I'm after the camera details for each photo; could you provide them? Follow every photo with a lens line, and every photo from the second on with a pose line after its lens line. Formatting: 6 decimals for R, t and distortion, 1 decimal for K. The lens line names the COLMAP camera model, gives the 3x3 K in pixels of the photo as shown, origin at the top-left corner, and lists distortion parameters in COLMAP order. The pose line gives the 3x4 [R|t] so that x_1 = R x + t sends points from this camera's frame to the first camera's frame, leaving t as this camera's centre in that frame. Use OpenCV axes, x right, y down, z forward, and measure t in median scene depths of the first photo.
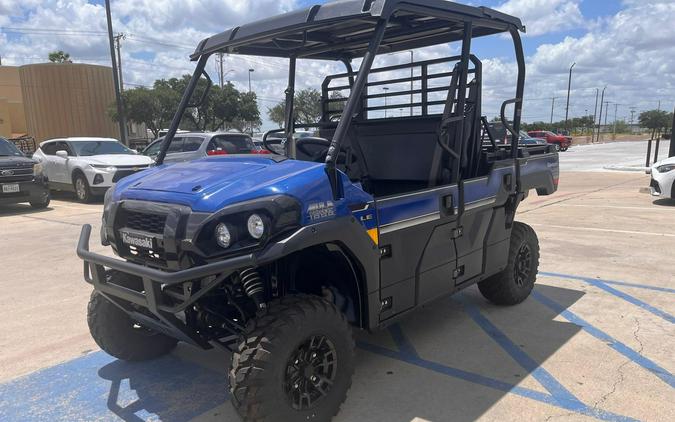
lens RADIAL K [[538.2, 0, 337.1], [0, 538.2, 225.7], [0, 0, 1]] dist [0.074798, -0.062580]
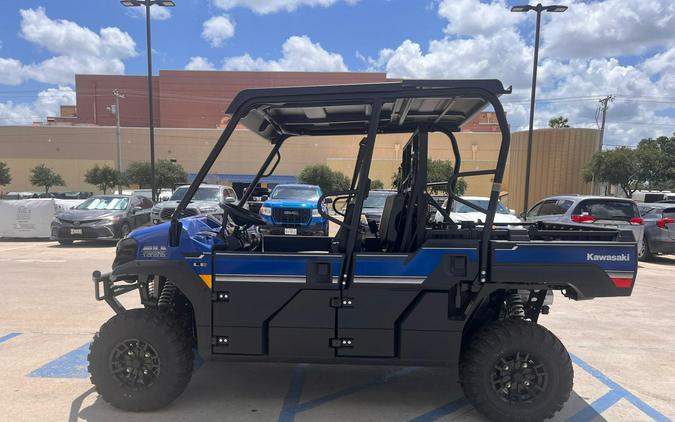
lens RADIAL K [[538.2, 0, 332.9], [0, 538.2, 241.8], [0, 0, 1]] dist [0.074798, -0.062580]
pose [[0.647398, 0.109097, -0.754303, 1.051971], [-0.168141, 0.985761, -0.001738, -0.103240], [0.743374, 0.127954, 0.656524, 0.351942]]
